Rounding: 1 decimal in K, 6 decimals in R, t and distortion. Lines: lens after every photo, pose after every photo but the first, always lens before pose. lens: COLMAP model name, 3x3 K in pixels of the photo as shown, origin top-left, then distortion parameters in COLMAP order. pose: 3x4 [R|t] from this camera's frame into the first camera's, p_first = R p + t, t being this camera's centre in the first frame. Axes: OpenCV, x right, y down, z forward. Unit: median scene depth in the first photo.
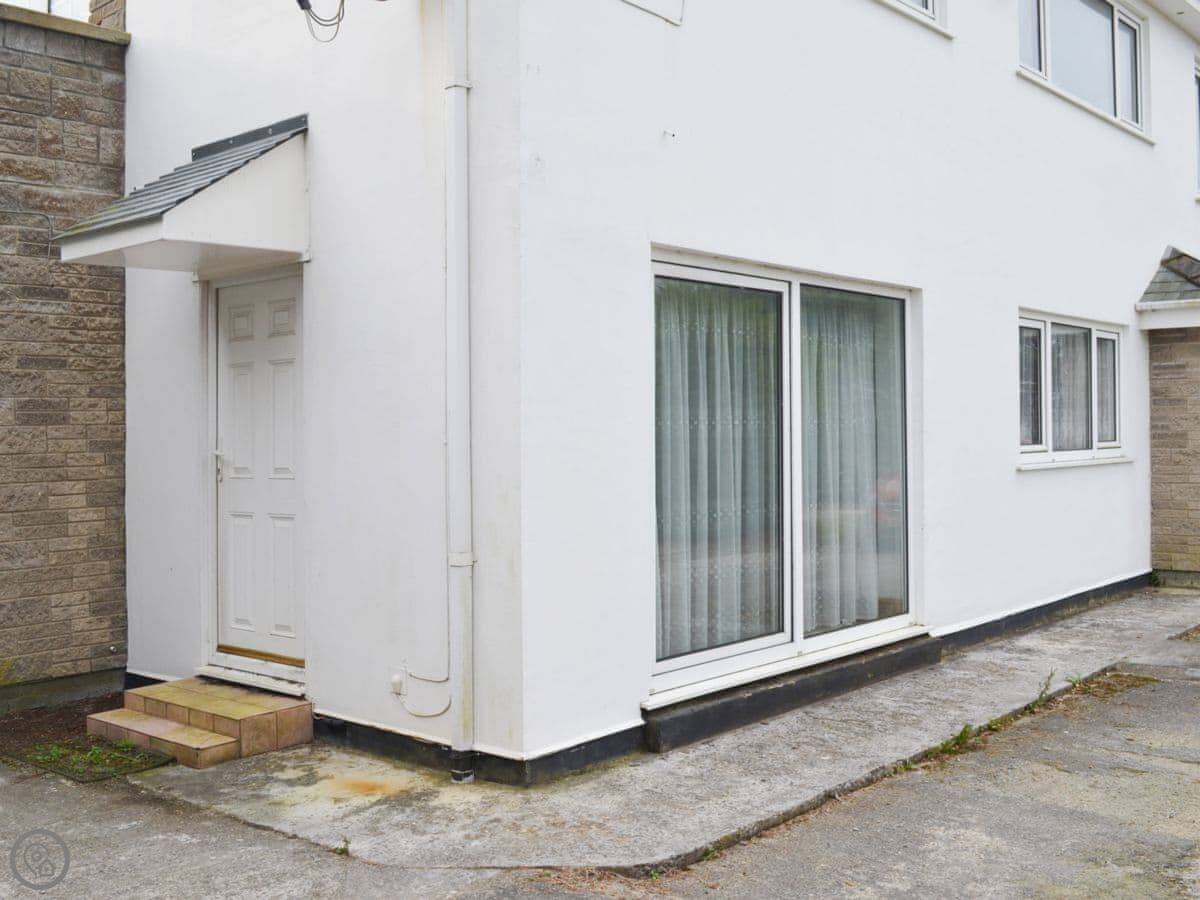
lens RADIAL K [[1139.7, 0, 600.0], [0, 1139.7, 450.0], [0, 0, 1]] dist [-0.100359, 0.009266]
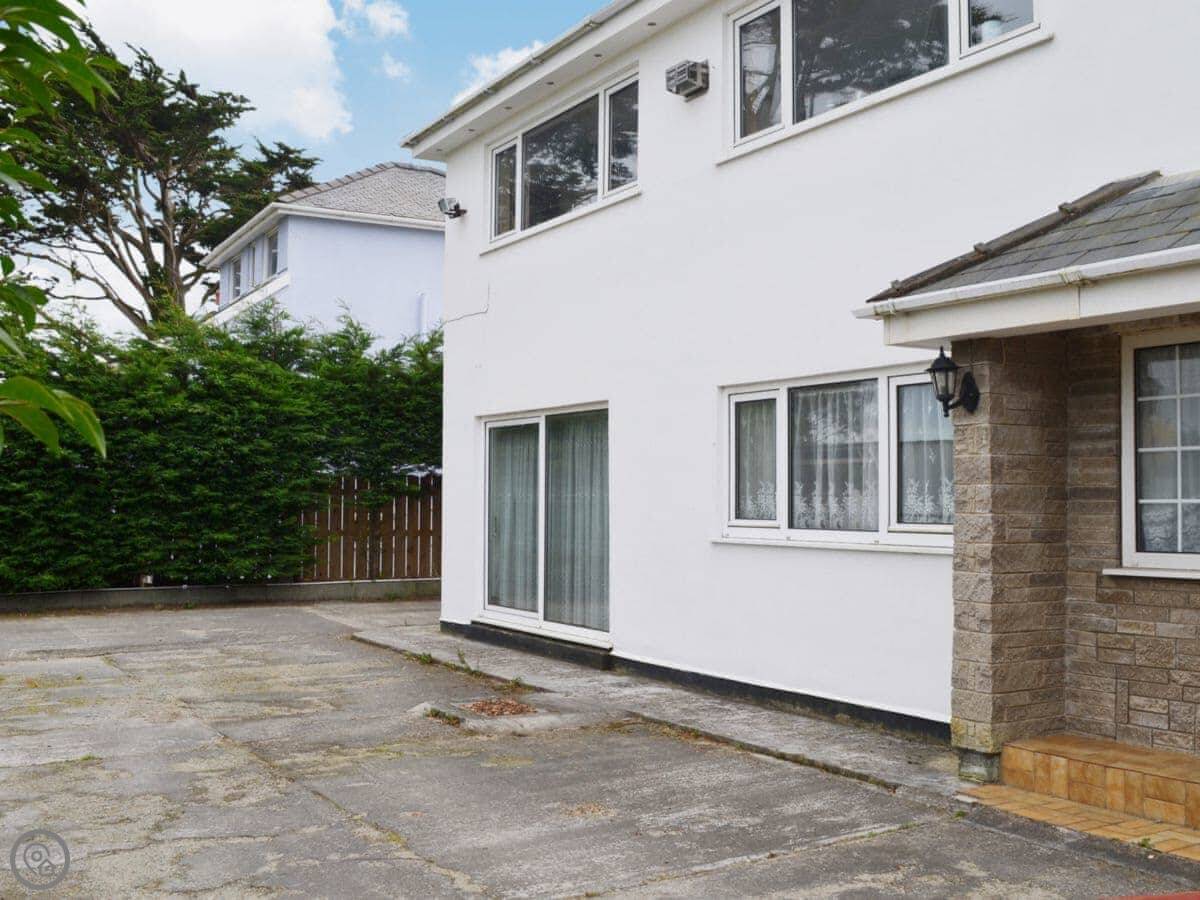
lens RADIAL K [[1139.7, 0, 600.0], [0, 1139.7, 450.0], [0, 0, 1]] dist [-0.100359, 0.009266]
pose [[-0.220707, -0.021814, -0.975096, 1.666950], [-0.007589, 0.999758, -0.020648, -0.052385], [0.975311, 0.002843, -0.220819, 1.311985]]
